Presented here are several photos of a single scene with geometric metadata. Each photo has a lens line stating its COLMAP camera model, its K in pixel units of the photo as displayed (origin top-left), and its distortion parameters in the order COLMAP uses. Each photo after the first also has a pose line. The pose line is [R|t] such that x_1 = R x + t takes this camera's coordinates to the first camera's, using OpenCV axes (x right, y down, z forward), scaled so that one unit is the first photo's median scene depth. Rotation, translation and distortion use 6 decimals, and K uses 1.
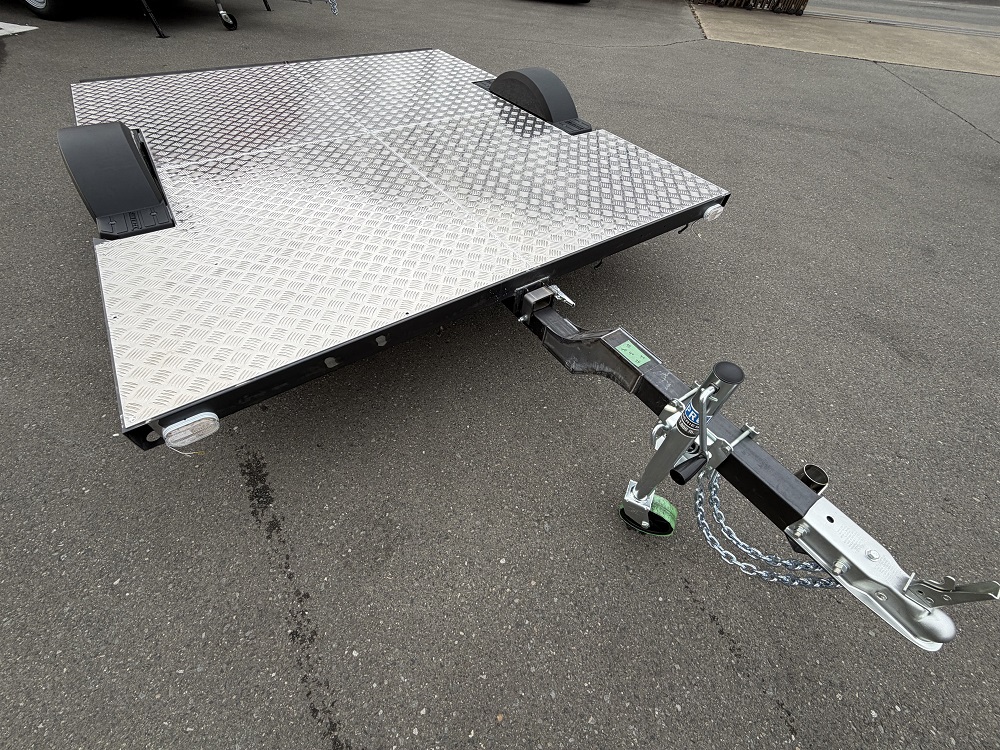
lens RADIAL K [[396.8, 0, 494.8], [0, 396.8, 377.4], [0, 0, 1]] dist [-0.002336, 0.000727]
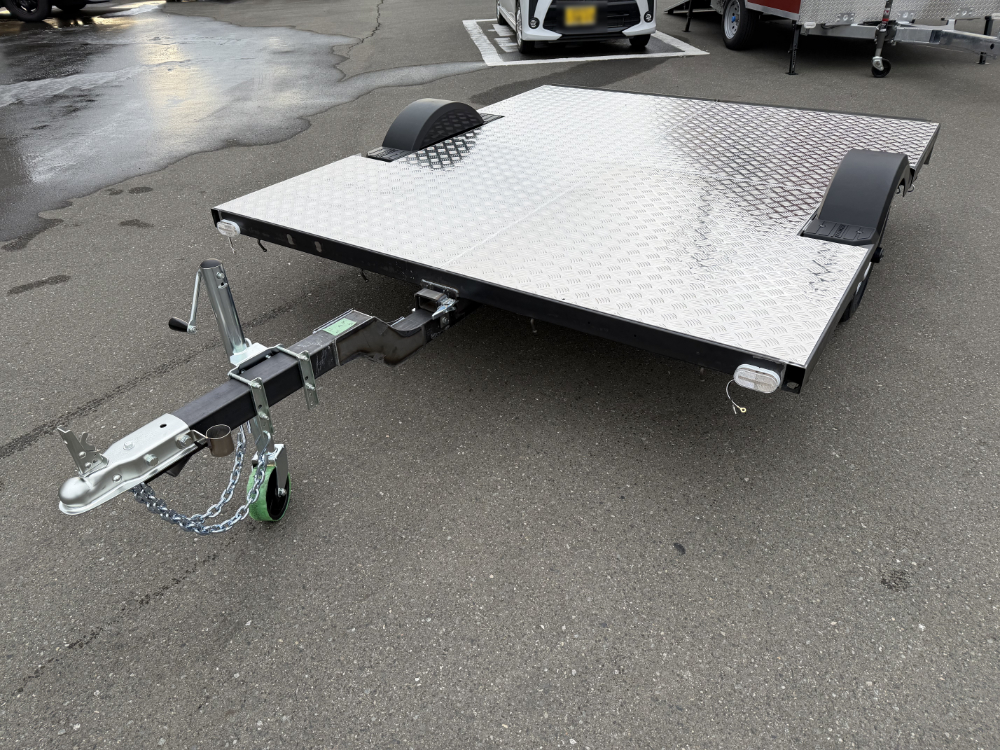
lens RADIAL K [[703.3, 0, 496.0], [0, 703.3, 376.4], [0, 0, 1]] dist [0.018072, -0.019938]
pose [[0.354126, 0.453091, -0.818110, 1.703350], [-0.686573, 0.719936, 0.101531, -0.360883], [0.634990, 0.525738, 0.566028, 0.251642]]
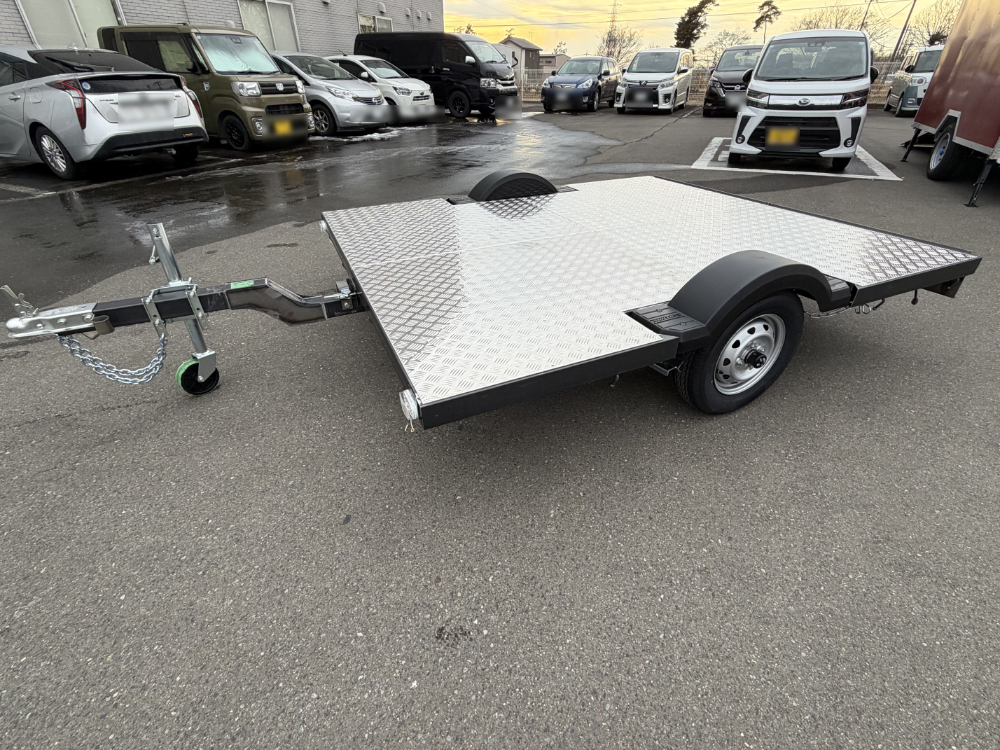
lens RADIAL K [[470.6, 0, 499.8], [0, 470.6, 369.7], [0, 0, 1]] dist [-0.000119, 0.000206]
pose [[-0.193625, 0.473513, -0.859241, 1.570652], [-0.755191, 0.487128, 0.438626, -1.212640], [0.626255, 0.733820, 0.263273, 1.158584]]
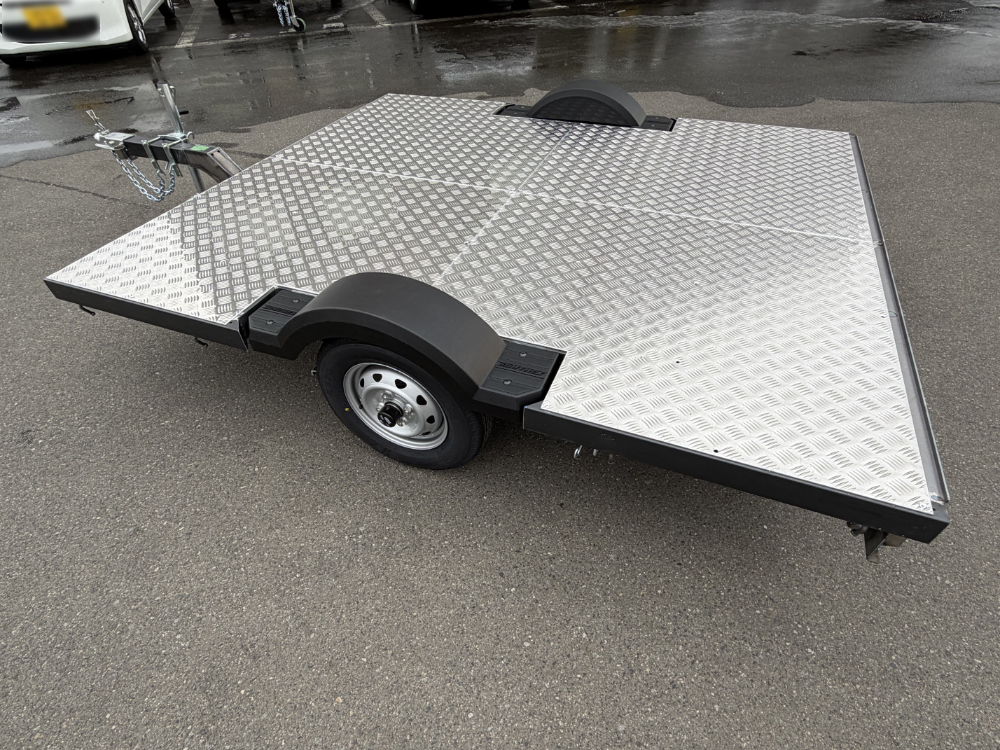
lens RADIAL K [[517.8, 0, 491.0], [0, 517.8, 377.1], [0, 0, 1]] dist [-0.002849, 0.000172]
pose [[-0.844807, 0.343438, -0.410306, 0.466403], [-0.422255, 0.043062, 0.905454, -2.351566], [0.328635, 0.938188, 0.108639, 1.847031]]
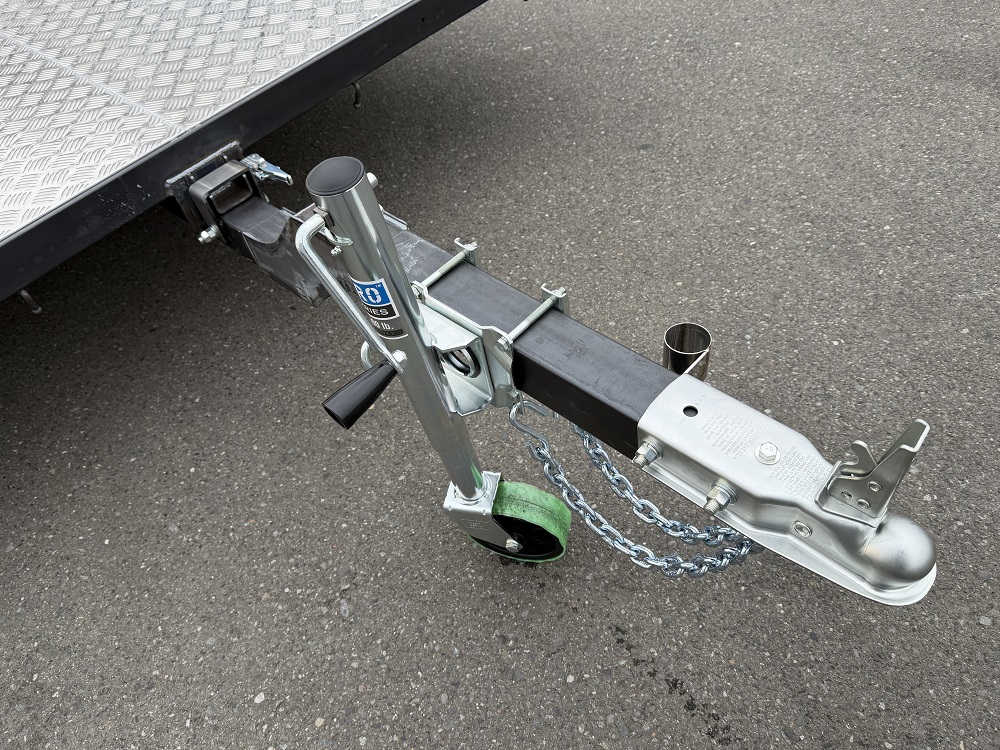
lens RADIAL K [[734.5, 0, 502.3], [0, 734.5, 381.5], [0, 0, 1]] dist [0.040715, -0.061186]
pose [[0.956620, -0.291319, 0.003370, 0.395615], [0.291334, 0.956474, -0.016776, 0.169589], [0.001664, 0.017030, 0.999854, 0.051533]]
